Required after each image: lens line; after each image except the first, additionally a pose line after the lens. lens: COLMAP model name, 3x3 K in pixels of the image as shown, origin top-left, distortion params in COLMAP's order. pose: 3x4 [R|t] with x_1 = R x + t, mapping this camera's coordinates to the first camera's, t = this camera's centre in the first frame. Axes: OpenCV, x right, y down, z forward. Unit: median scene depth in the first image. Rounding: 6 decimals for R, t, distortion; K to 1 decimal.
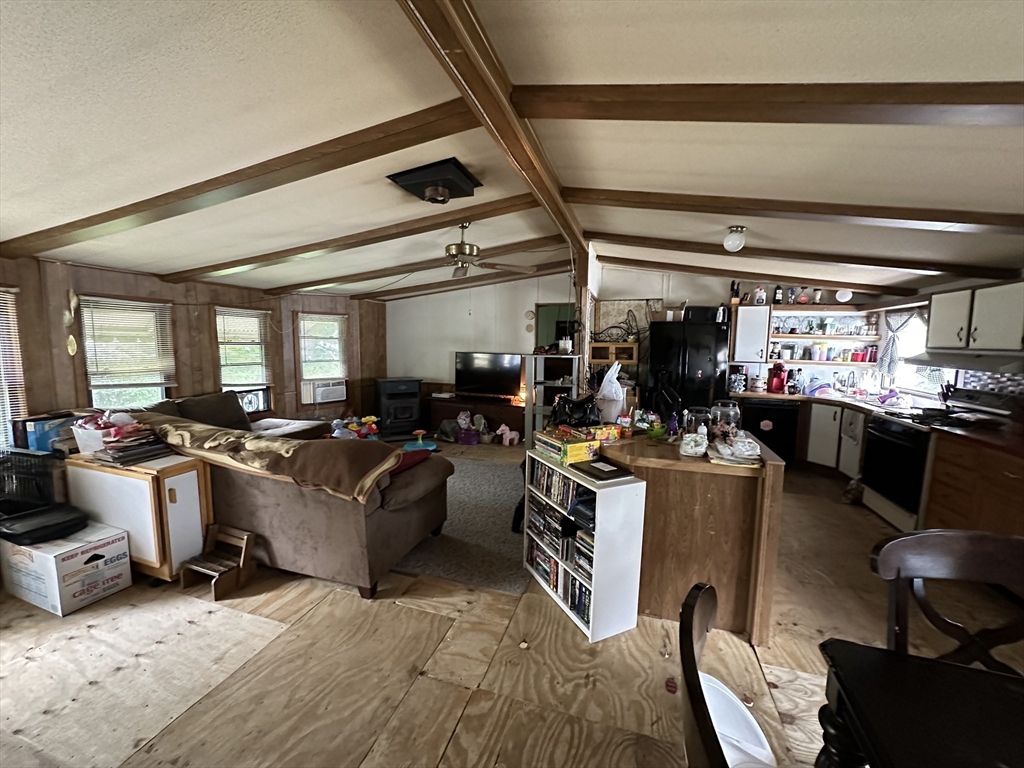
lens RADIAL K [[411.2, 0, 513.3], [0, 411.2, 381.4], [0, 0, 1]] dist [-0.002636, 0.000440]
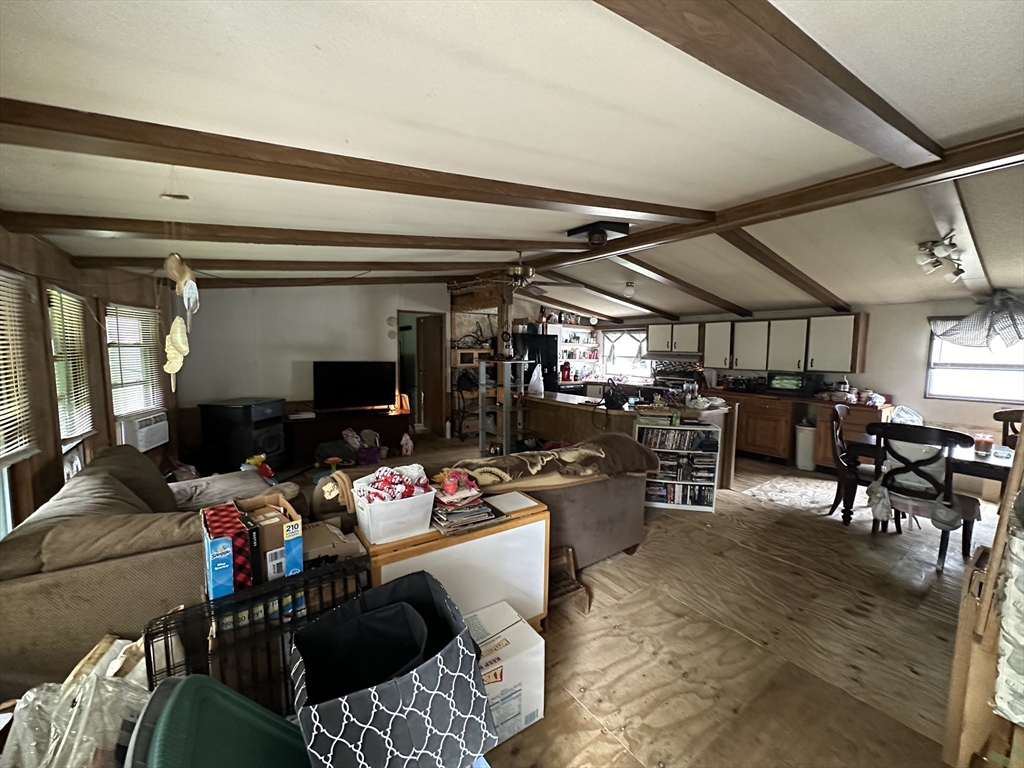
lens RADIAL K [[411.2, 0, 510.5], [0, 411.2, 383.2], [0, 0, 1]] dist [-0.002636, 0.000440]
pose [[0.595607, -0.075766, 0.799695, -0.716095], [0.076694, 0.996358, 0.037277, -0.036158], [-0.799606, 0.039129, 0.599248, 0.235300]]
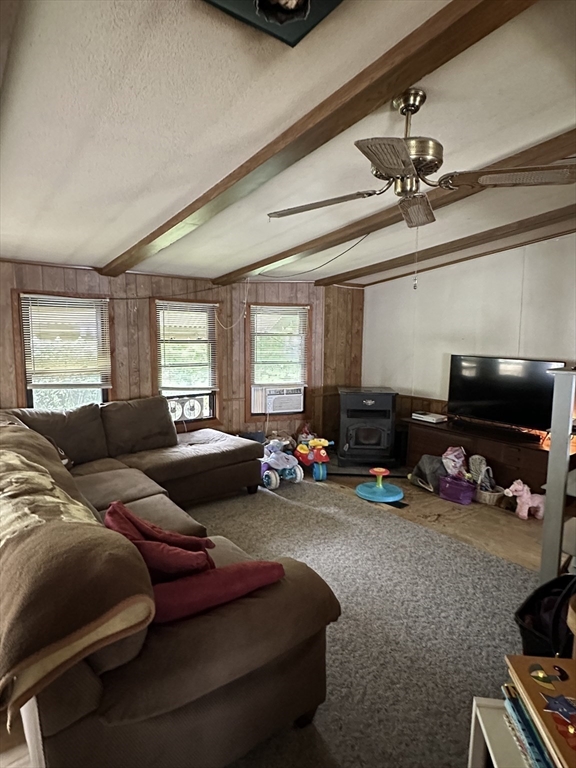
lens RADIAL K [[436.7, 0, 288.1], [0, 436.7, 382.8], [0, 0, 1]] dist [0.003369, -0.000941]
pose [[0.831988, 0.057115, -0.551846, 0.043202], [-0.052778, 0.998324, 0.023754, -0.036892], [0.552277, 0.009362, 0.833608, 0.328088]]
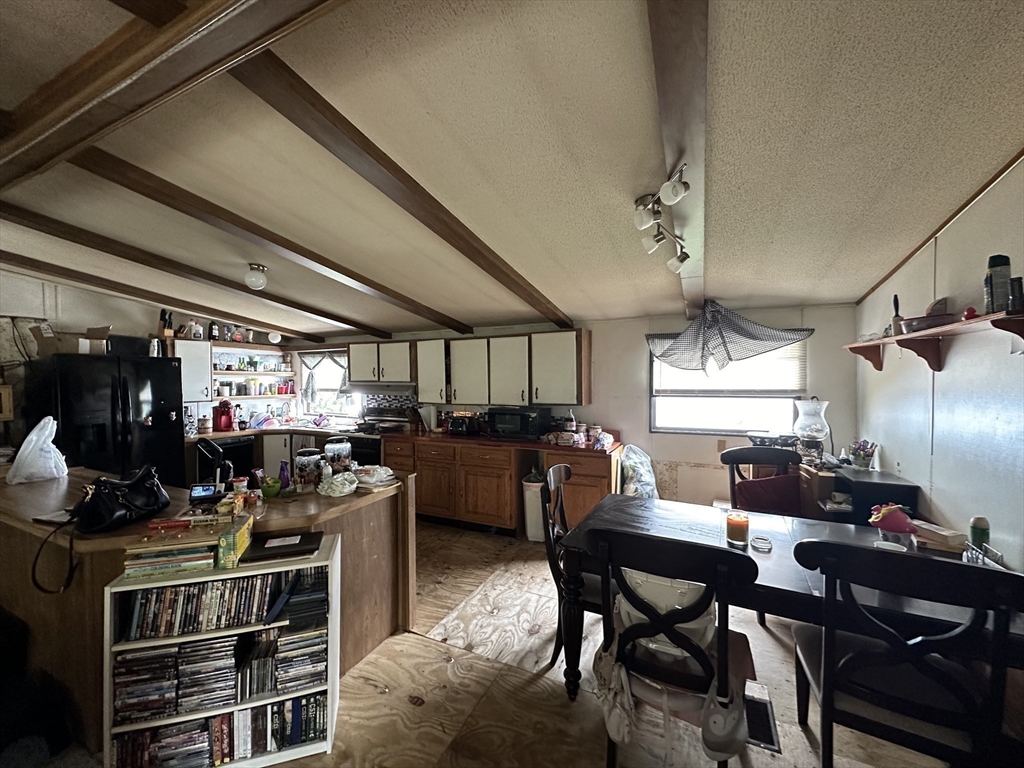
lens RADIAL K [[411.2, 0, 509.2], [0, 411.2, 384.8], [0, 0, 1]] dist [-0.002636, 0.000440]
pose [[0.148270, -0.037150, 0.988249, -0.214086], [0.107444, 0.993984, 0.021246, -0.029141], [-0.983093, 0.103032, 0.151369, 0.176984]]
